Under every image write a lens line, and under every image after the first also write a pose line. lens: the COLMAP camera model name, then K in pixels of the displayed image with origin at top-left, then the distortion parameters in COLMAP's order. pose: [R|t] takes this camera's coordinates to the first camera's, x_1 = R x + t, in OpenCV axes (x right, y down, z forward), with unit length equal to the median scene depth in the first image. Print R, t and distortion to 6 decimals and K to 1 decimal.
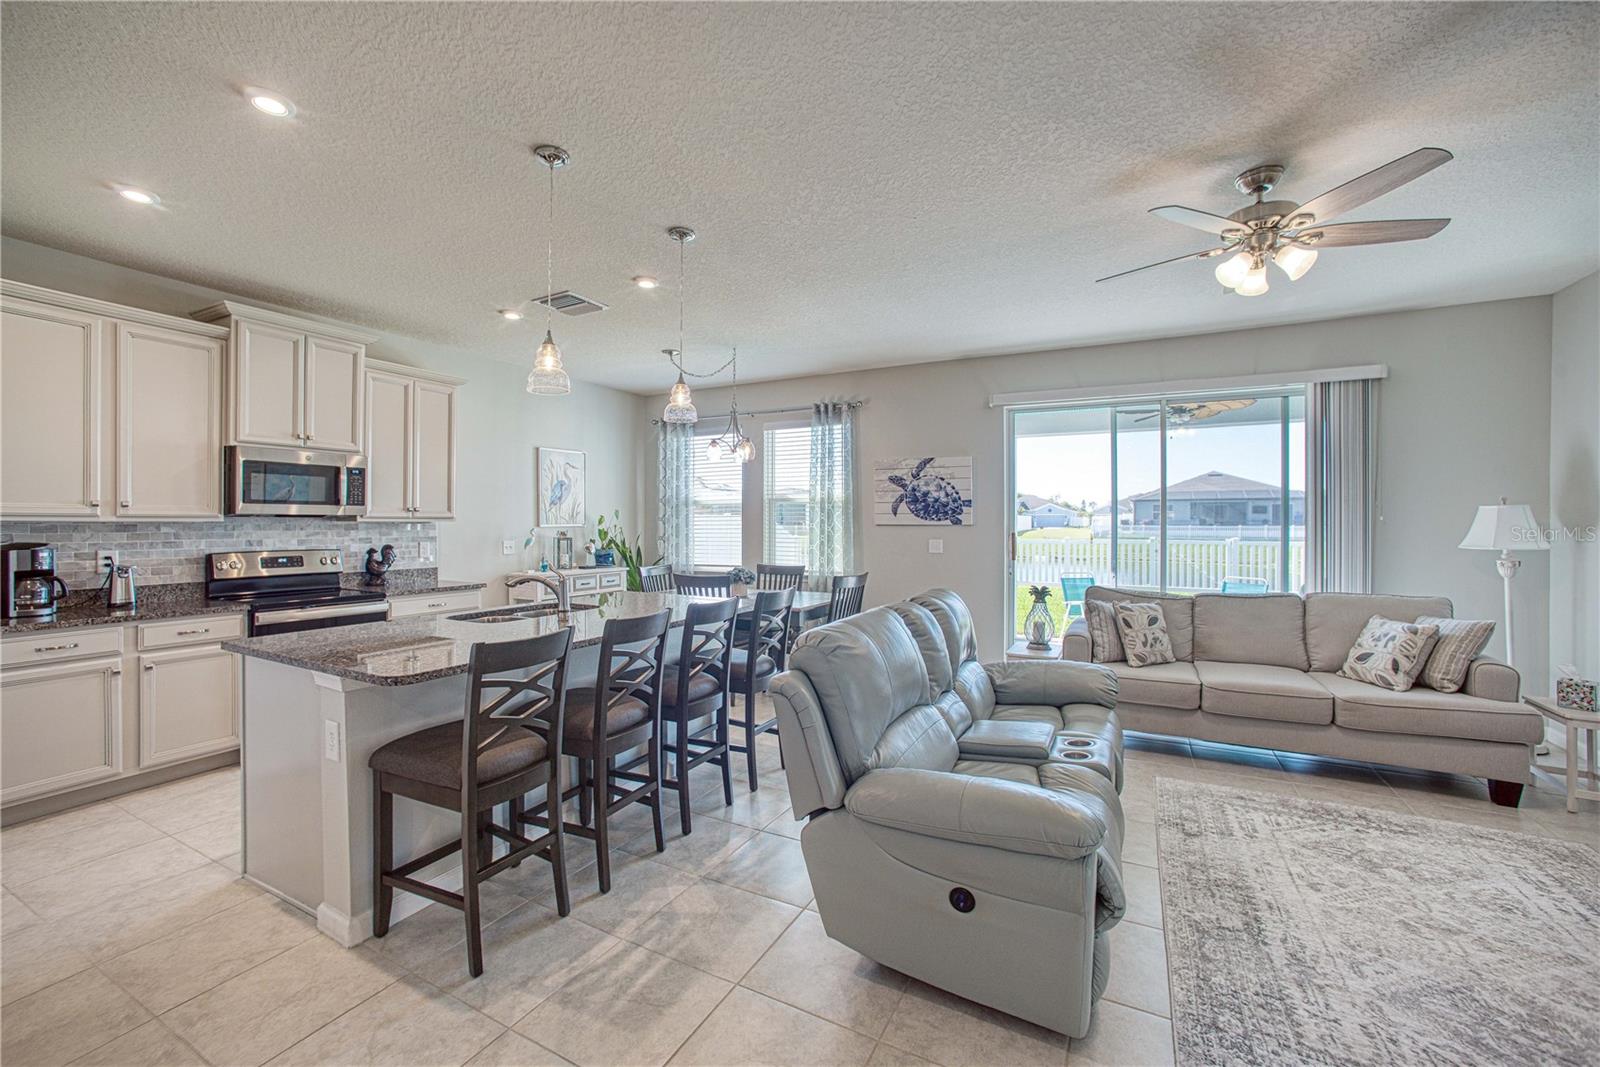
lens RADIAL K [[651.2, 0, 797.3], [0, 651.2, 518.9], [0, 0, 1]] dist [-0.036297, 0.012931]
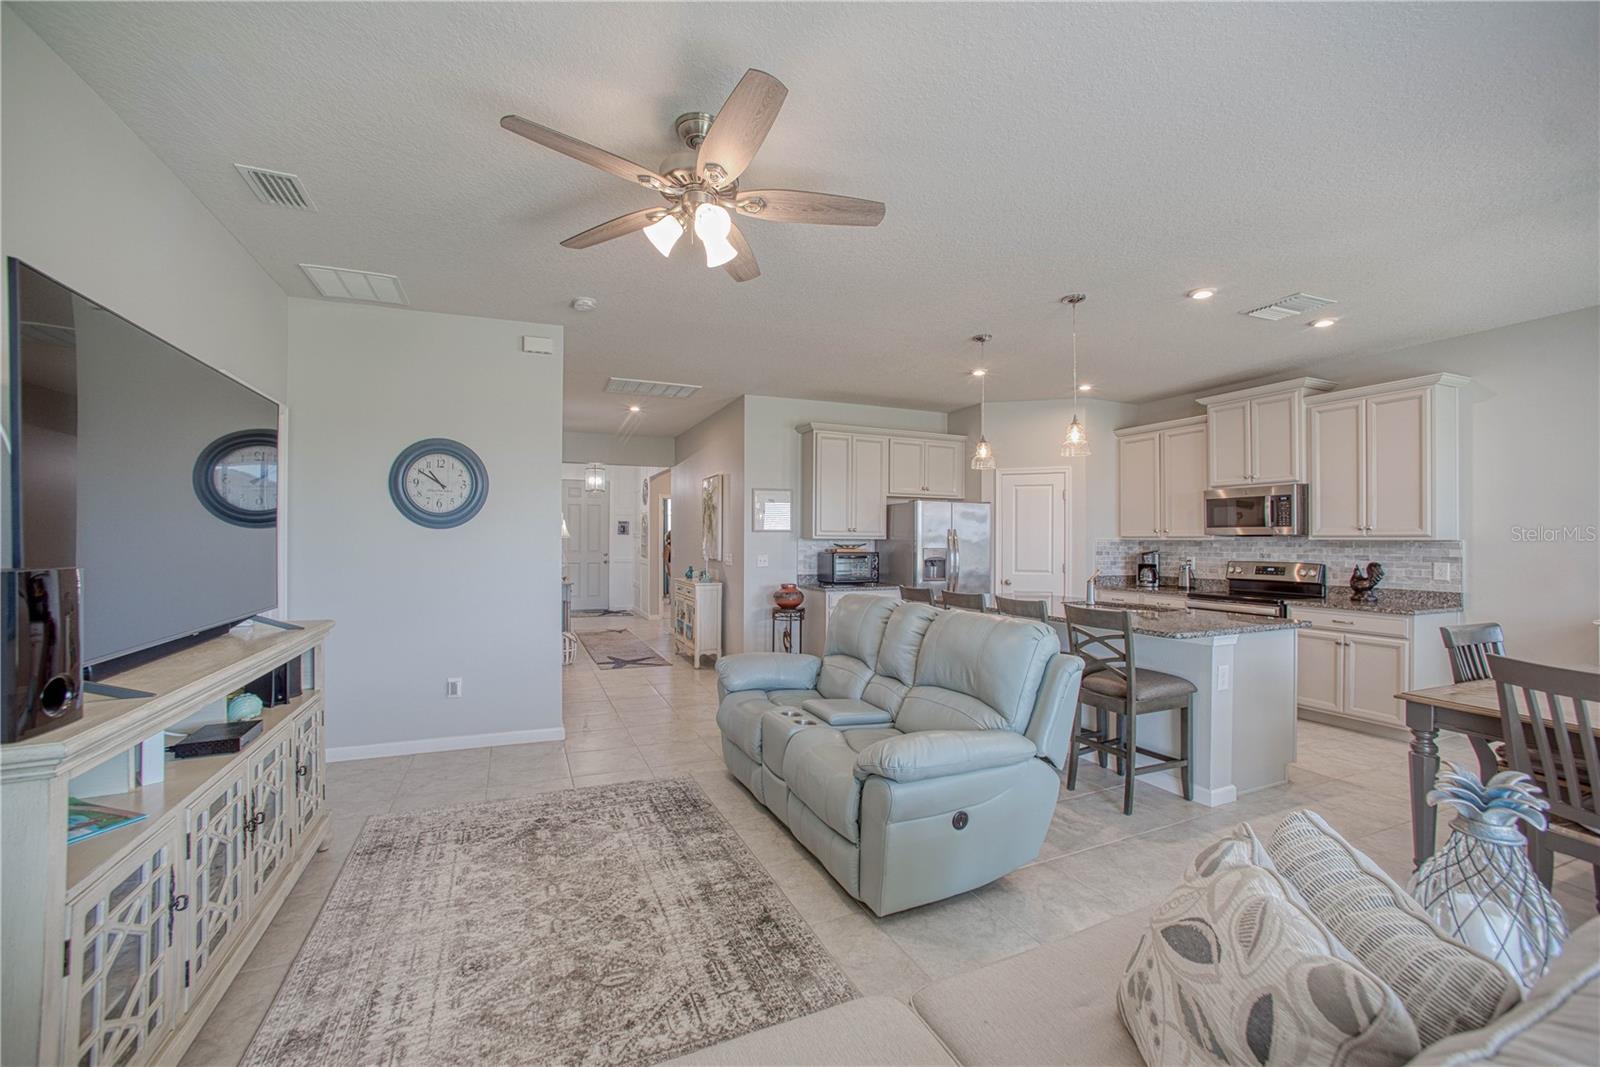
lens RADIAL K [[651.2, 0, 797.2], [0, 651.2, 537.4], [0, 0, 1]] dist [-0.036297, 0.012931]
pose [[-0.613708, -0.004045, -0.789523, 0.926277], [0.004537, 0.999952, -0.008650, 0.006502], [0.789520, -0.008891, -0.613660, 1.148069]]
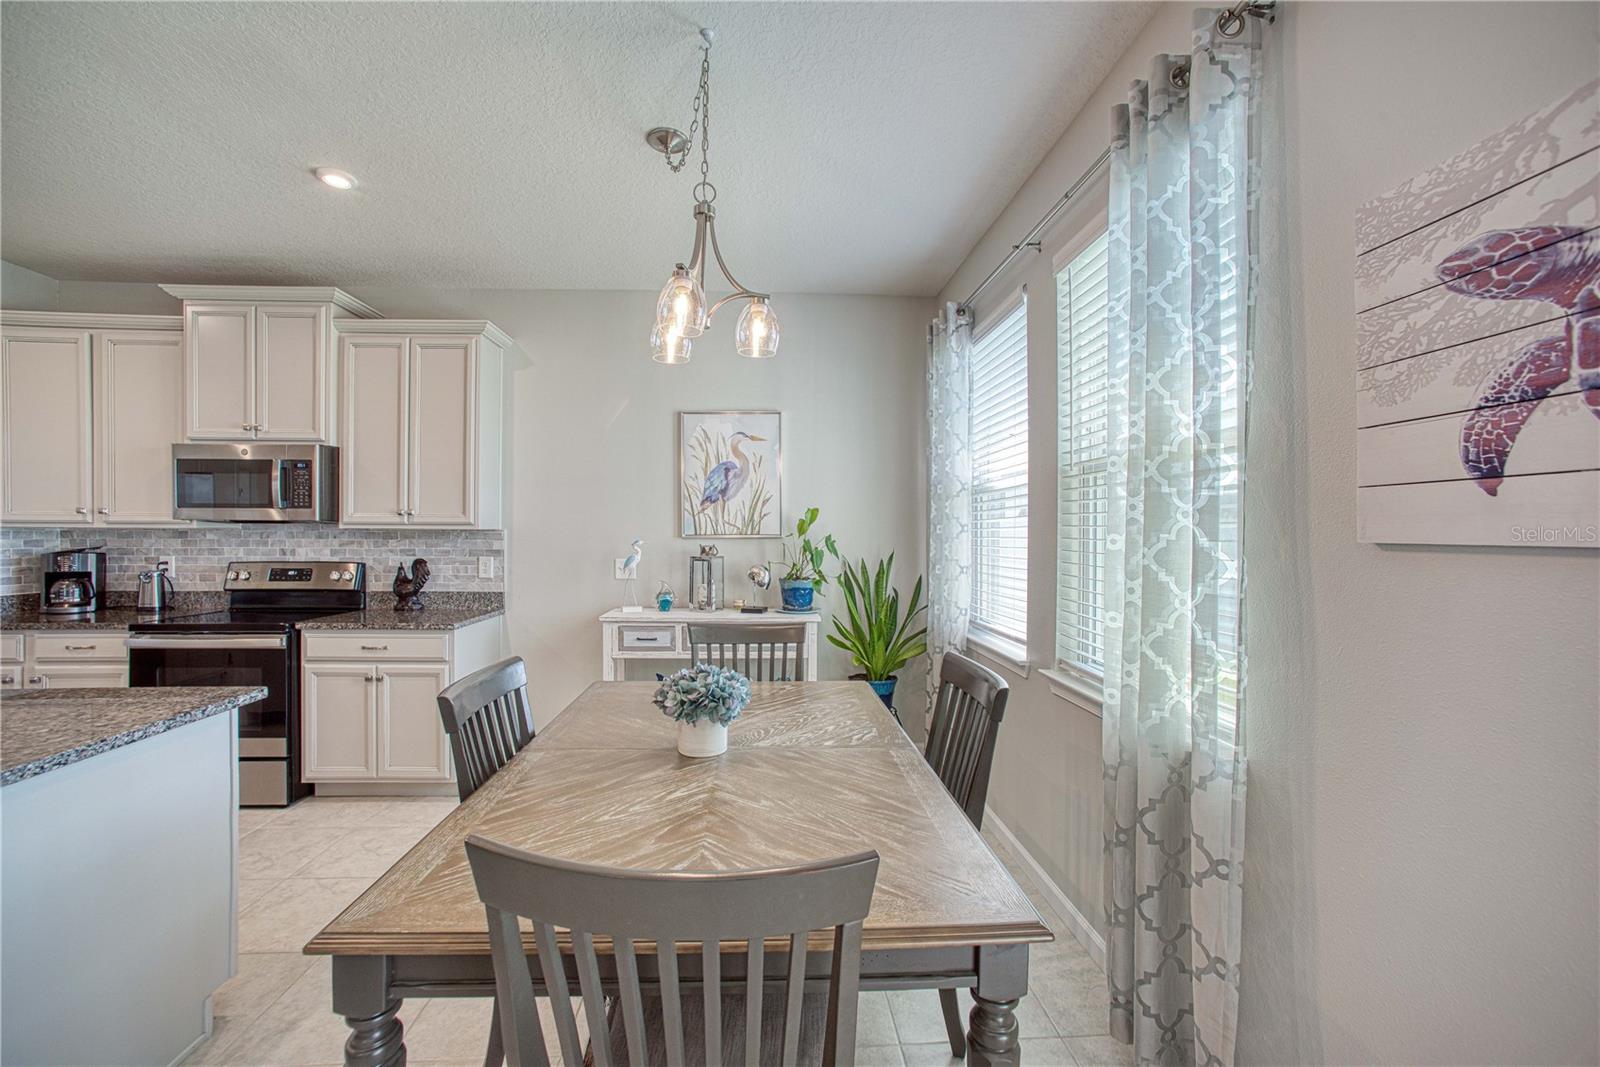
lens RADIAL K [[651.2, 0, 788.7], [0, 651.2, 528.8], [0, 0, 1]] dist [-0.036297, 0.012931]
pose [[0.500976, -0.000203, -0.865461, 0.326516], [0.002598, 0.999996, 0.001269, 0.005753], [0.865457, -0.002885, 0.500974, 1.271551]]
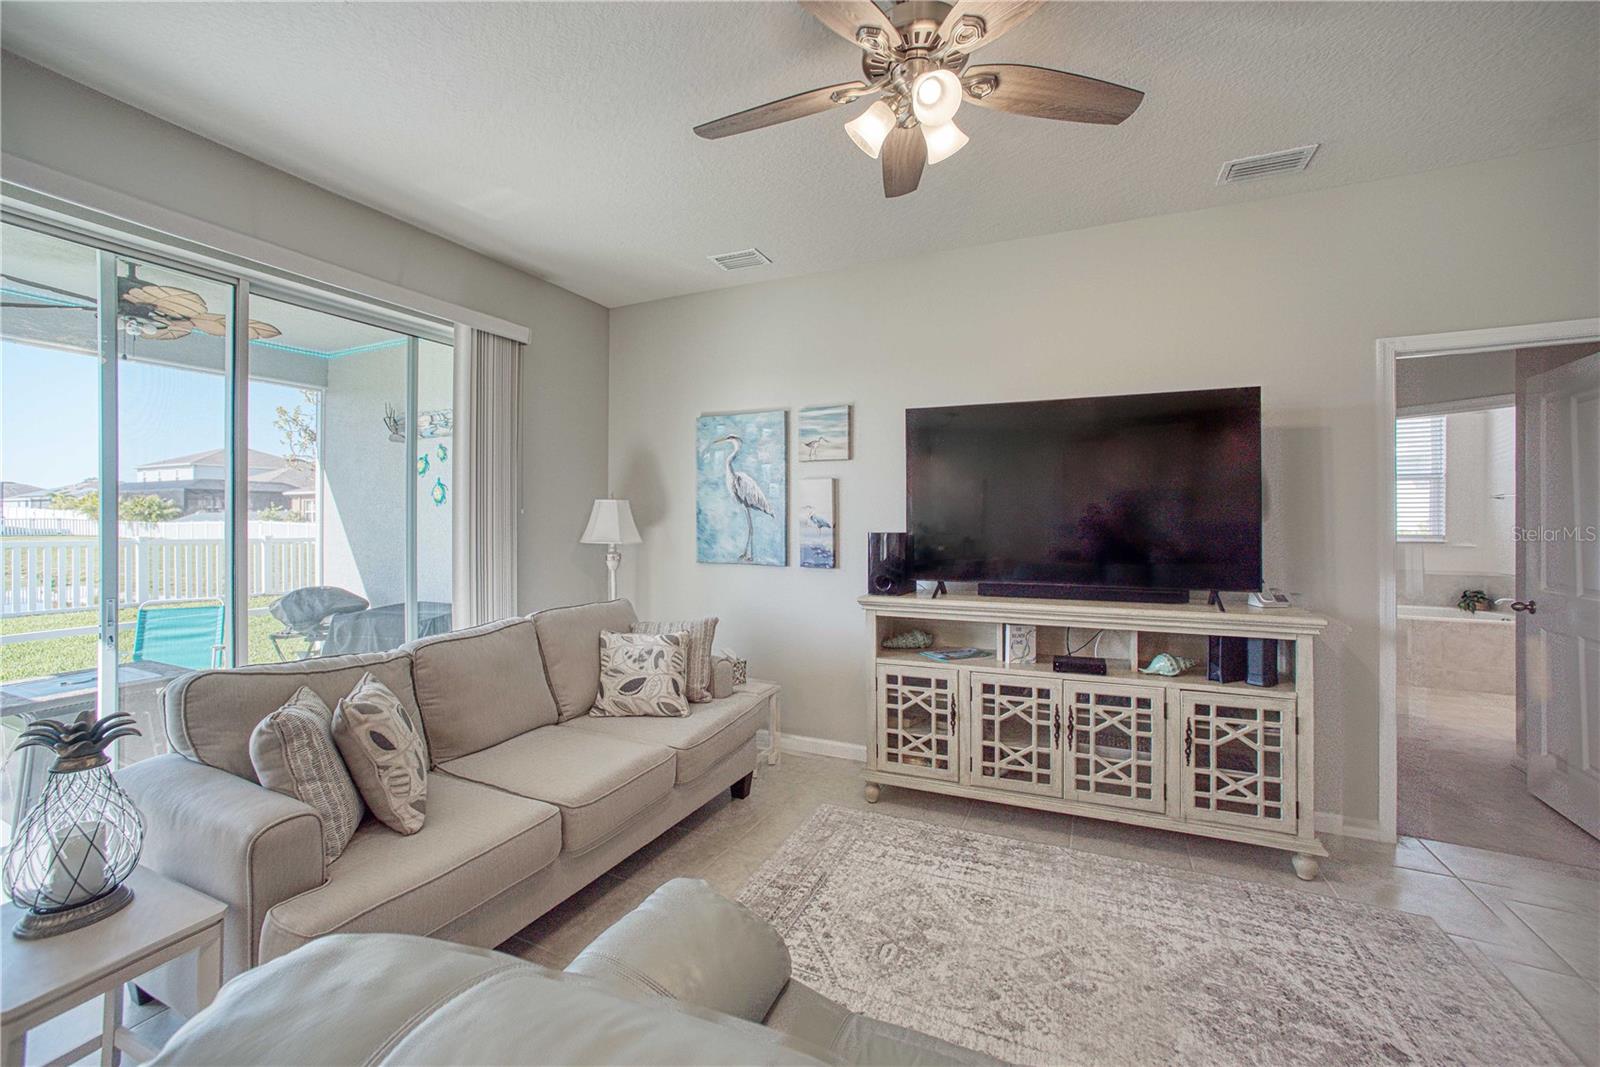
lens RADIAL K [[651.2, 0, 772.3], [0, 651.2, 505.9], [0, 0, 1]] dist [-0.036297, 0.012931]
pose [[-0.032627, 0.017270, 0.999318, 0.053417], [-0.011396, 0.999779, -0.017650, 0.001367], [-0.999403, -0.011964, -0.032423, 0.821140]]
